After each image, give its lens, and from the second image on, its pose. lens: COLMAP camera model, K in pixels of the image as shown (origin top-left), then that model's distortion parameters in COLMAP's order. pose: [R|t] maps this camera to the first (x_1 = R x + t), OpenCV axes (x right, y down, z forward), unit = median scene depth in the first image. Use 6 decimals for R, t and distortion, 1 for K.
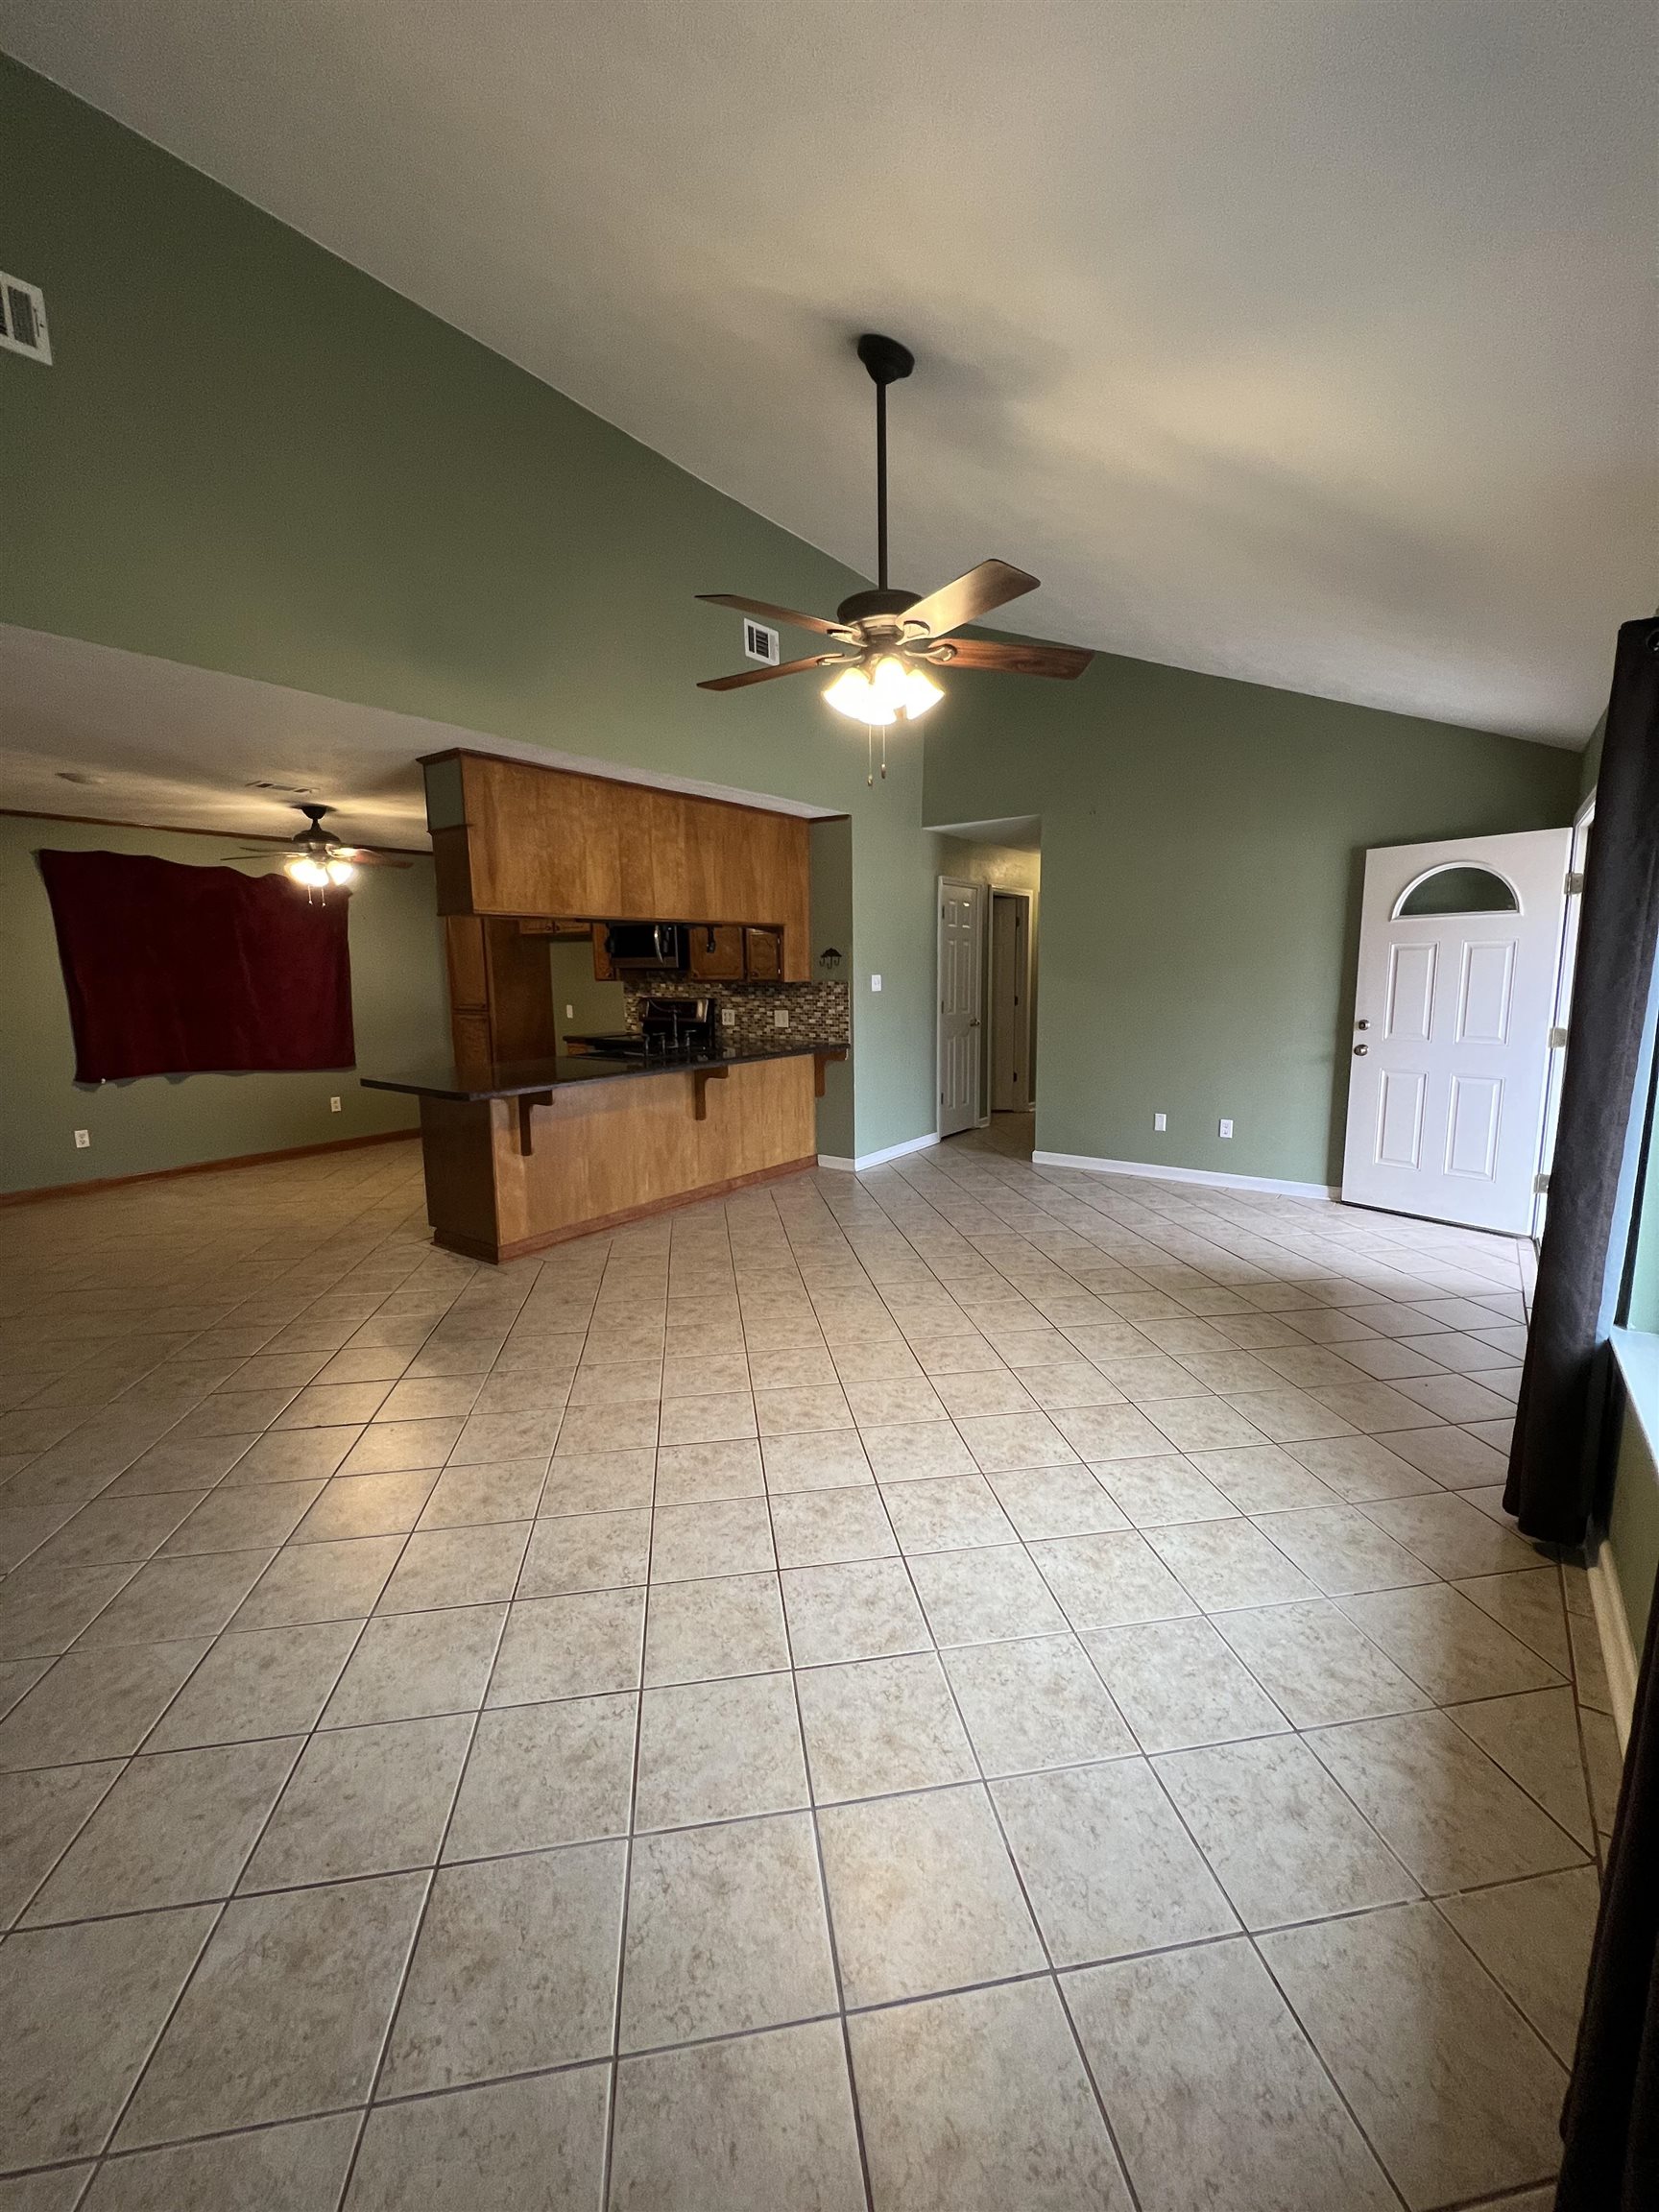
lens RADIAL K [[868.9, 0, 841.2], [0, 868.9, 1105.7], [0, 0, 1]] dist [-0.005434, 0.000924]
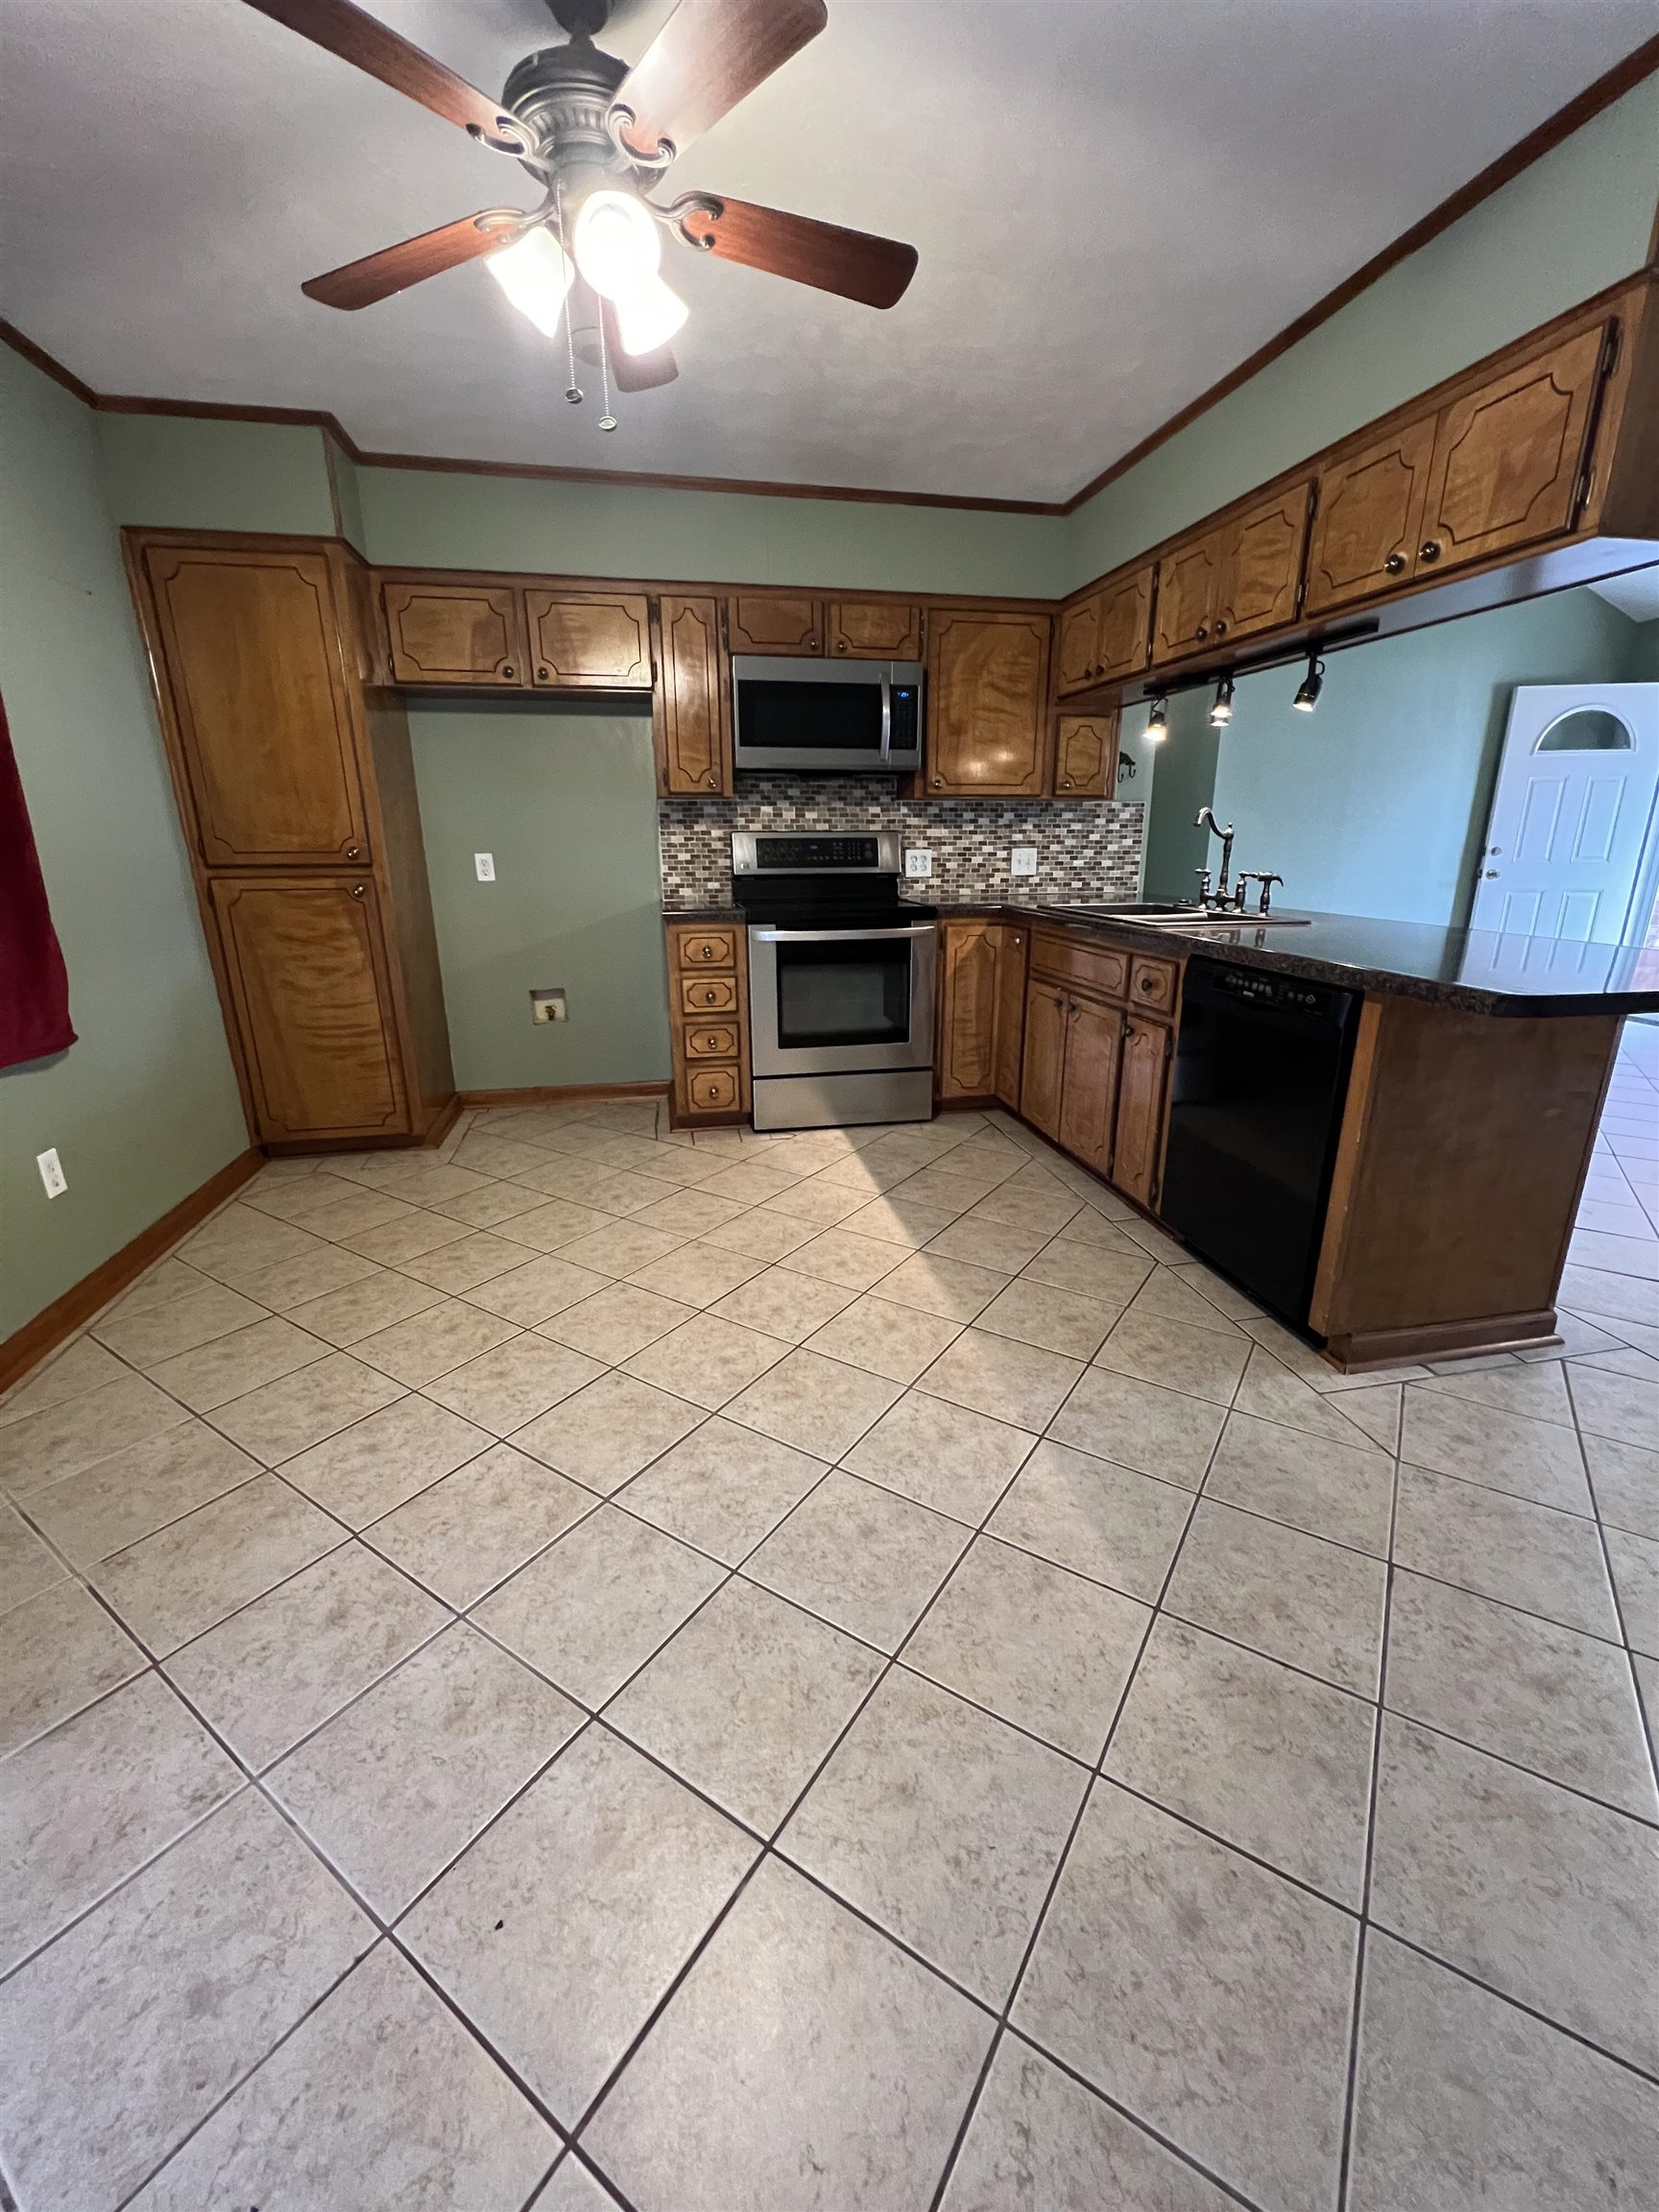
lens RADIAL K [[887.5, 0, 827.7], [0, 887.5, 1092.6], [0, 0, 1]] dist [-0.006181, 0.000932]
pose [[0.686236, -0.193481, 0.701174, -0.677024], [0.115184, 0.980716, 0.157887, -0.053360], [-0.718201, -0.027584, 0.695289, 0.649628]]
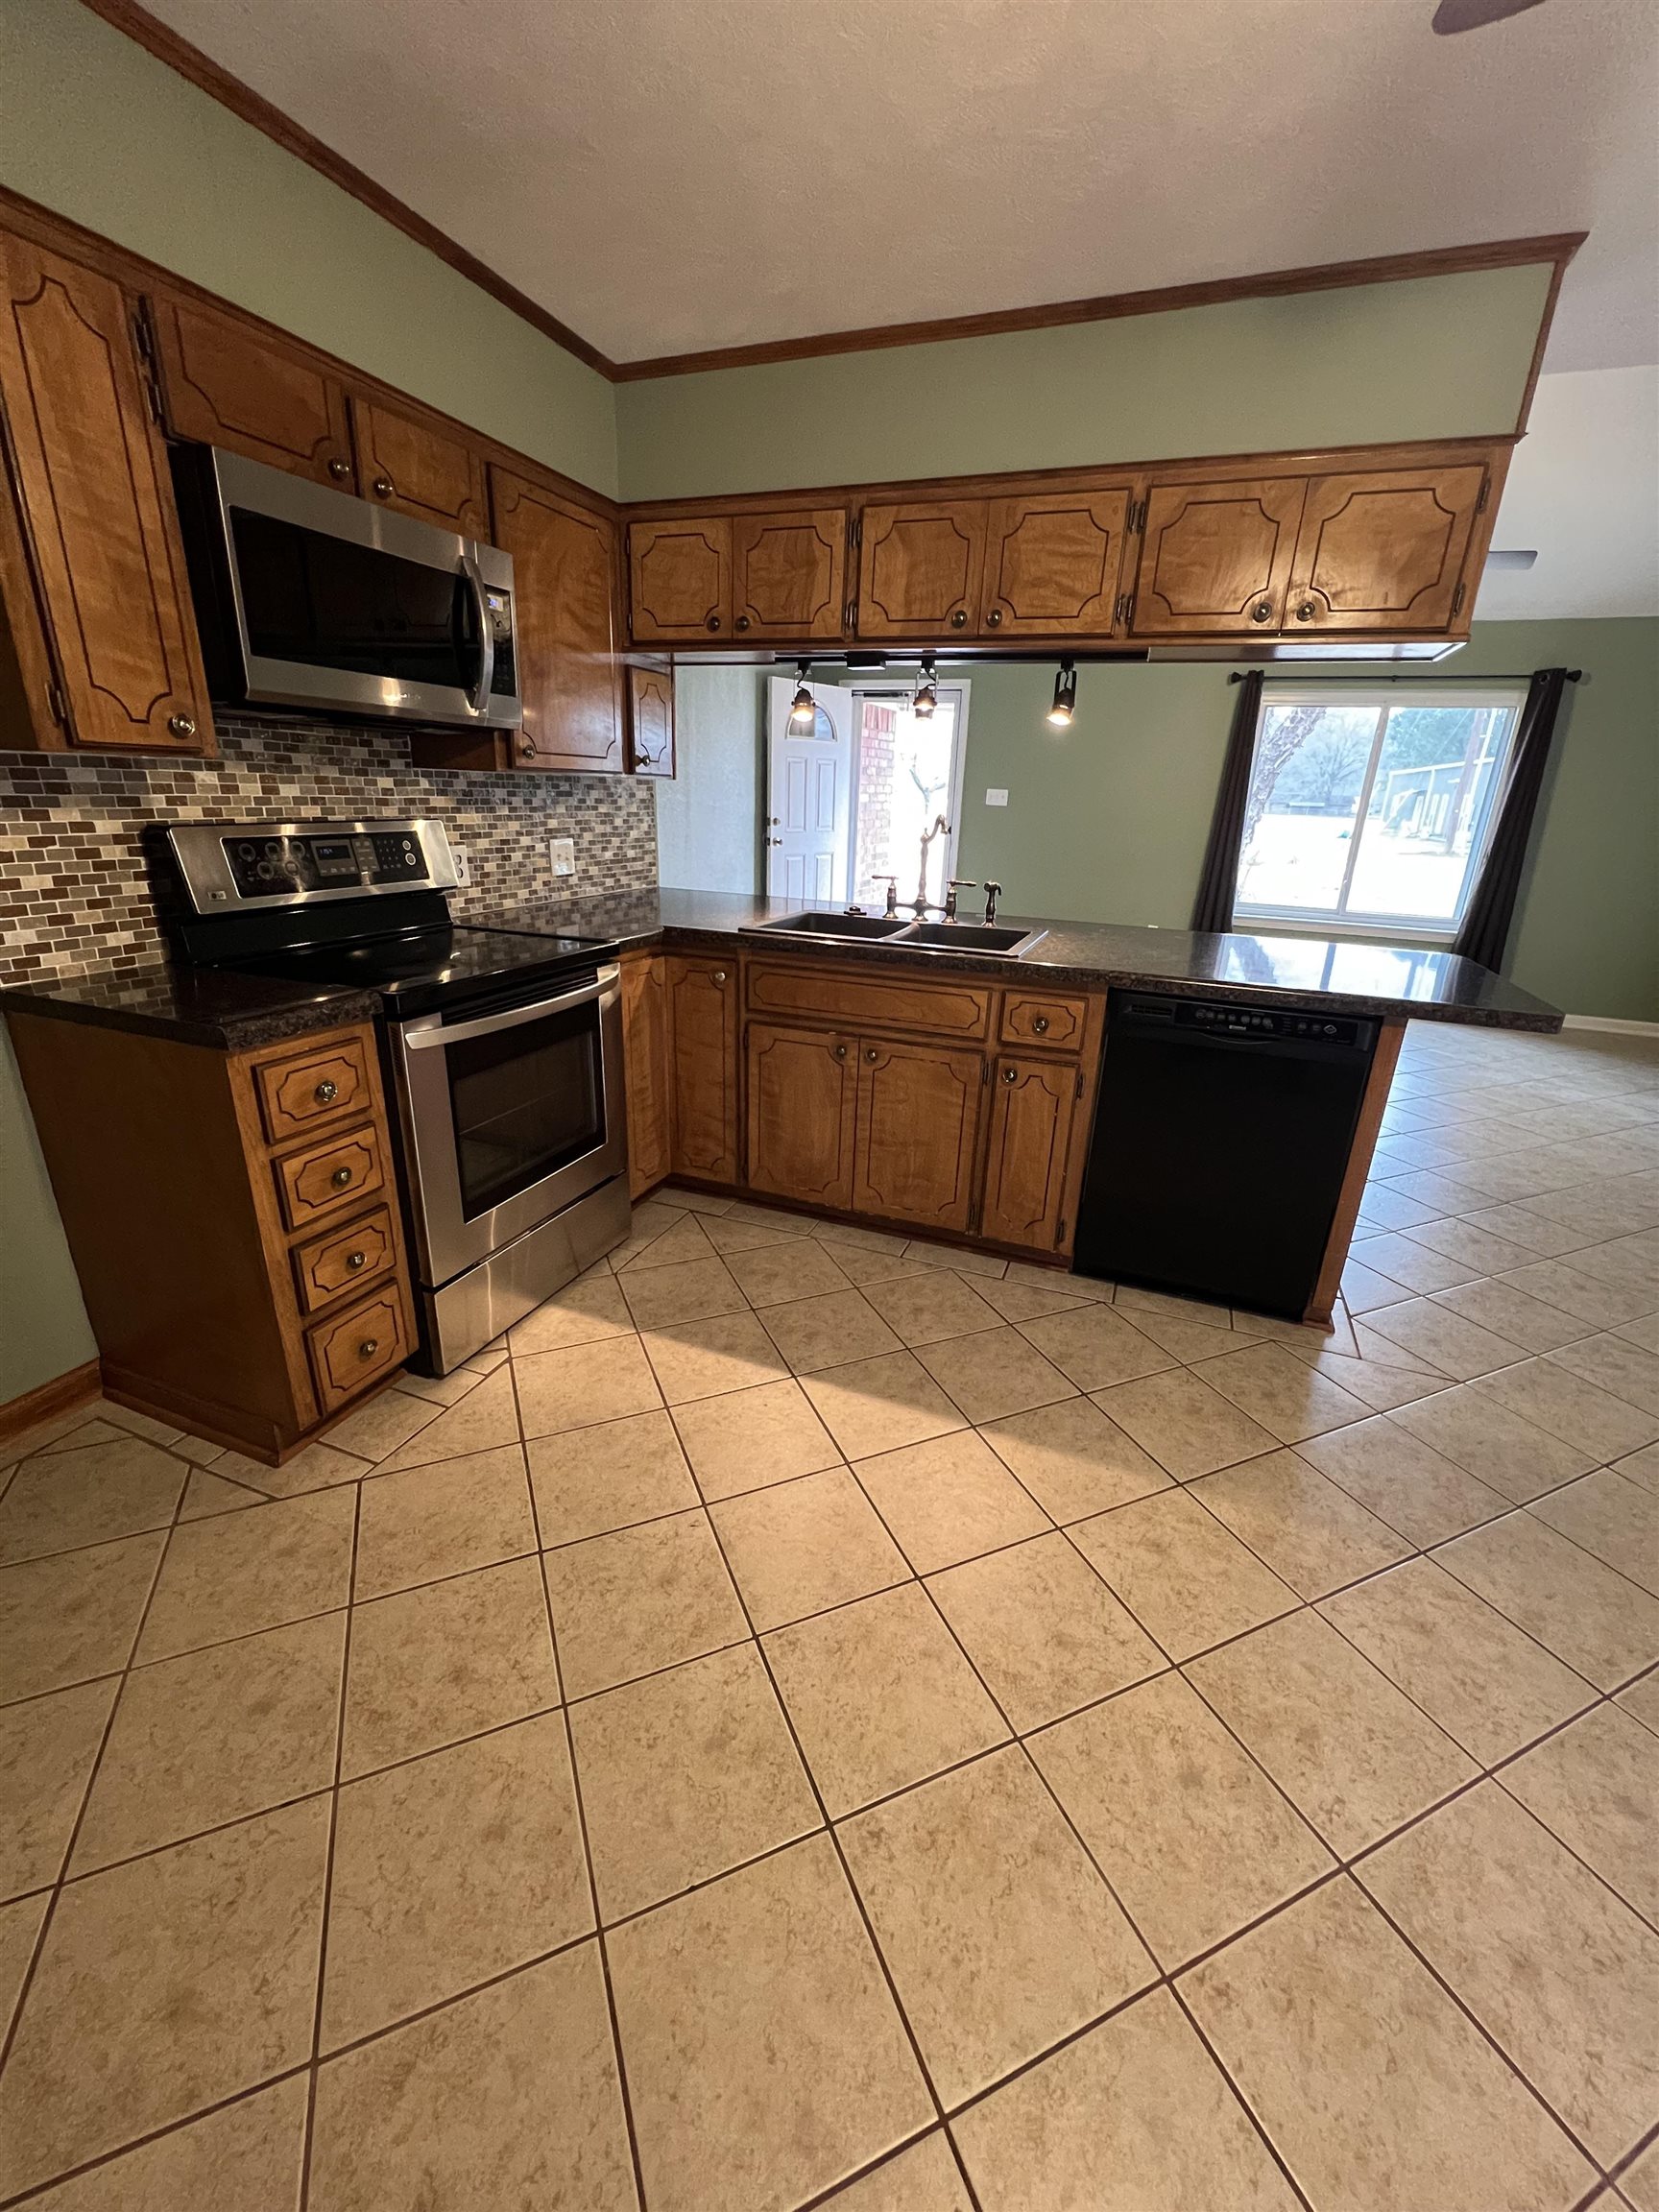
lens RADIAL K [[887.5, 0, 836.6], [0, 887.5, 1095.6], [0, 0, 1]] dist [-0.006181, 0.000932]
pose [[-0.243179, -0.315296, 0.917307, -0.607786], [0.123815, 0.927870, 0.351749, -0.133336], [-0.962047, 0.199114, -0.186600, 0.986319]]
